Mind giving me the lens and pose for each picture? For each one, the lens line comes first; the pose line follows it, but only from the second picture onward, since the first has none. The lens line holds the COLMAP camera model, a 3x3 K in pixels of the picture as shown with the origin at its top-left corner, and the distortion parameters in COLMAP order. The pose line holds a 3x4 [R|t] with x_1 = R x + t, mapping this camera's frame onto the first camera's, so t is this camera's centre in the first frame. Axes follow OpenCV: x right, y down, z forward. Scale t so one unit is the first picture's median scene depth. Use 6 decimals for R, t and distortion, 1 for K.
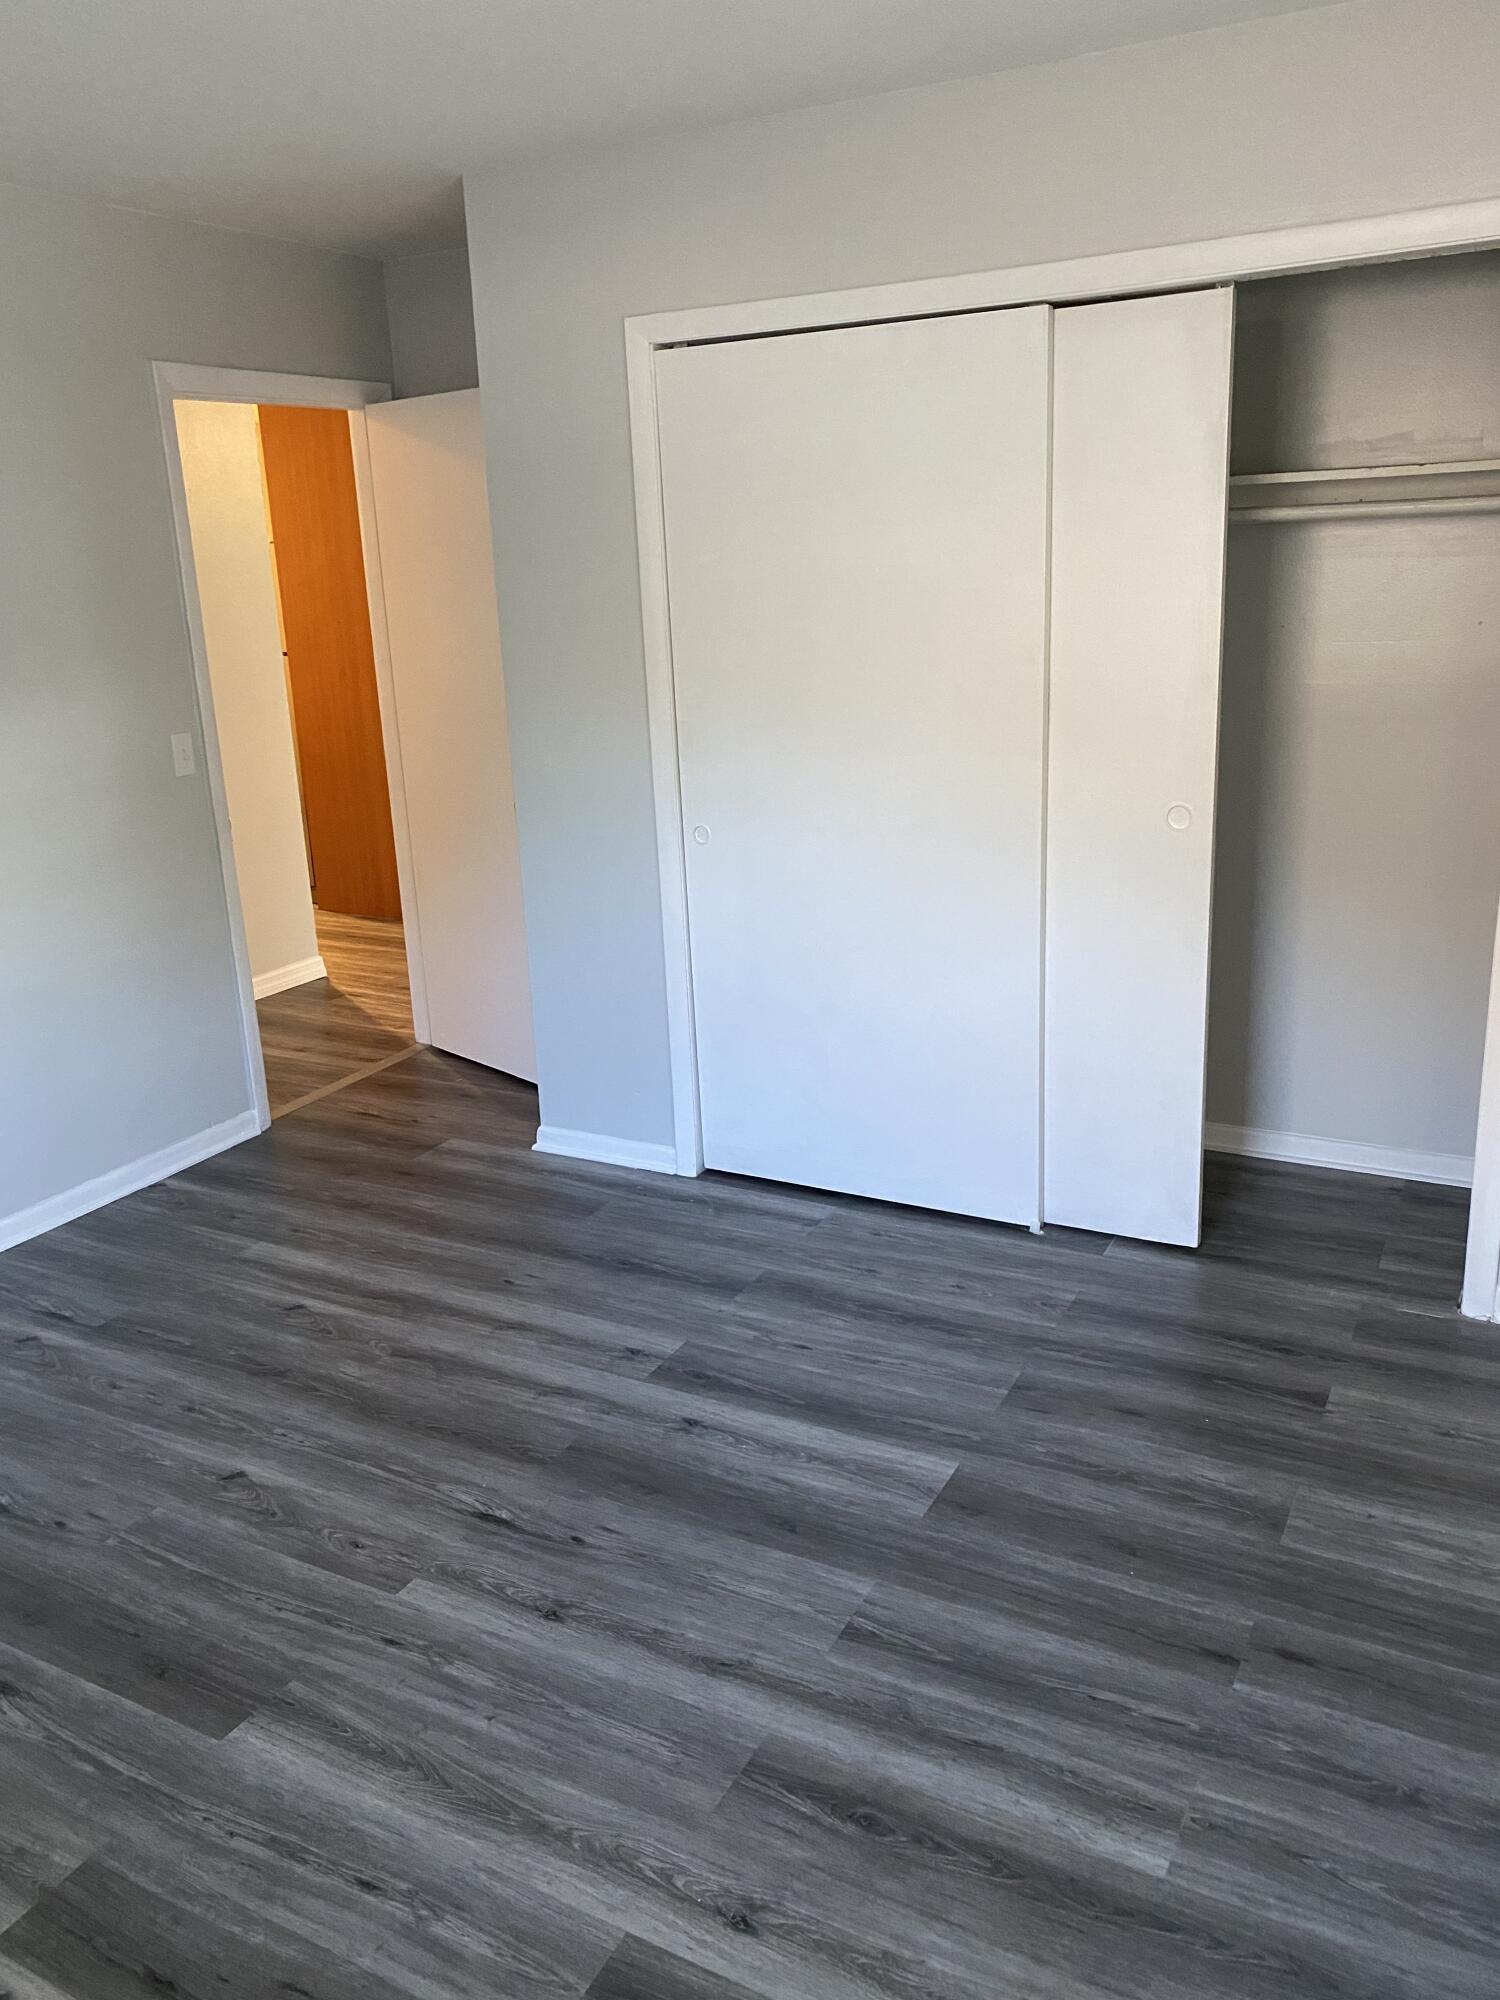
lens RADIAL K [[1513.8, 0, 753.0], [0, 1513.8, 998.5], [0, 0, 1]] dist [0.009142, -0.002663]
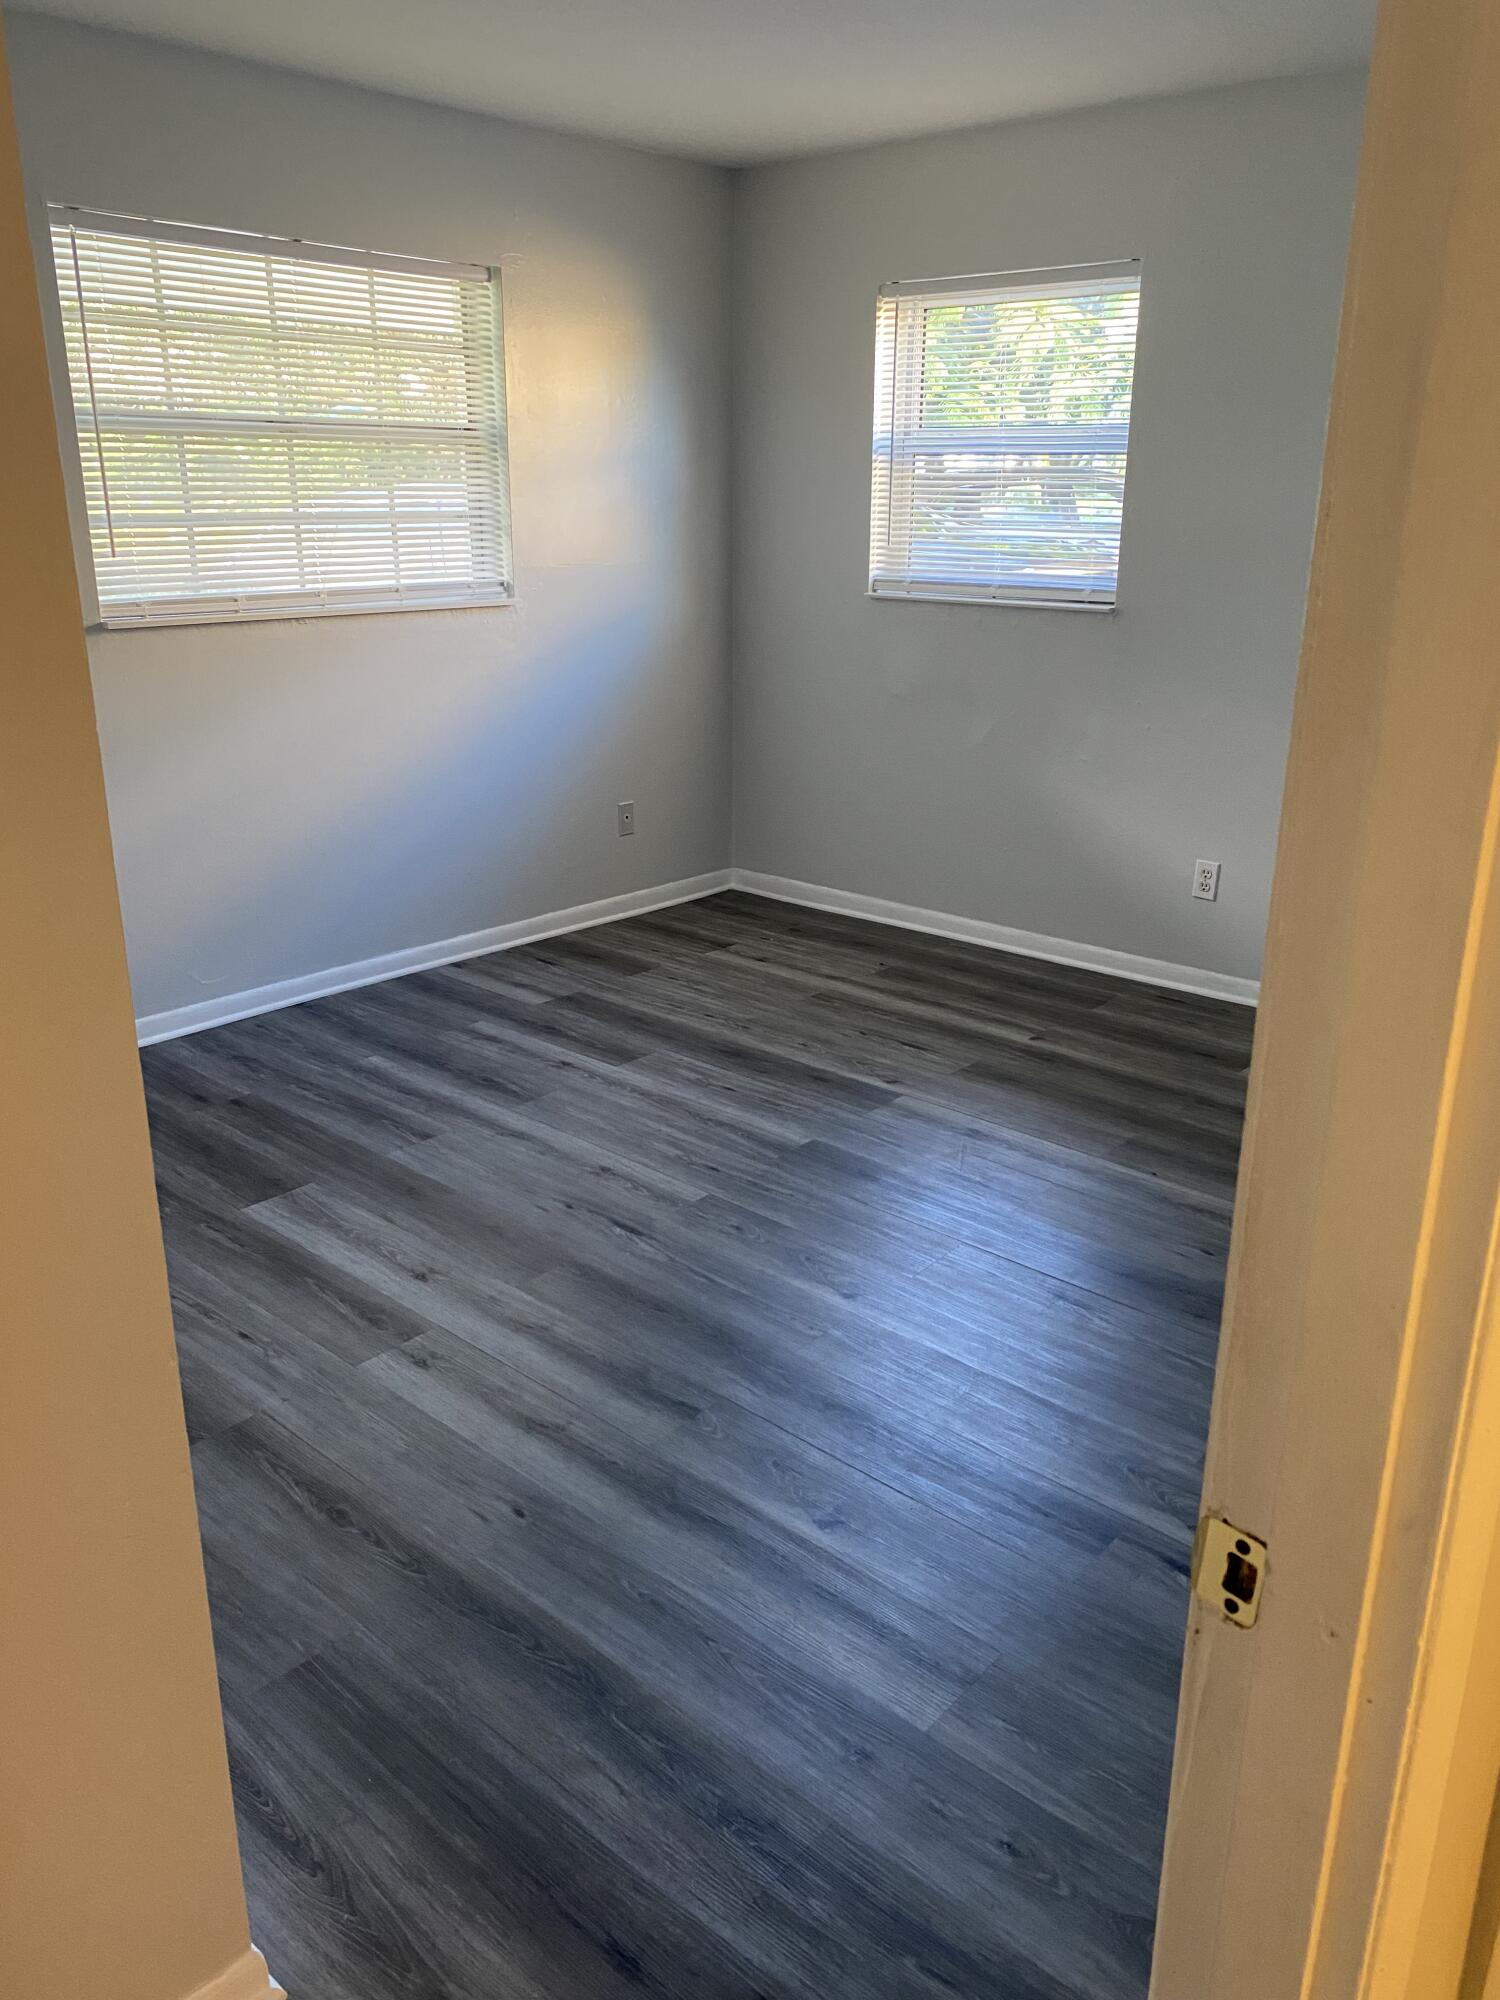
lens RADIAL K [[1513.8, 0, 750.9], [0, 1513.8, 1001.9], [0, 0, 1]] dist [0.009142, -0.002663]
pose [[-0.972460, -0.058232, 0.225679, -0.561669], [0.083437, 0.817131, 0.570381, -0.515752], [-0.217624, 0.573503, -0.789769, 1.940208]]
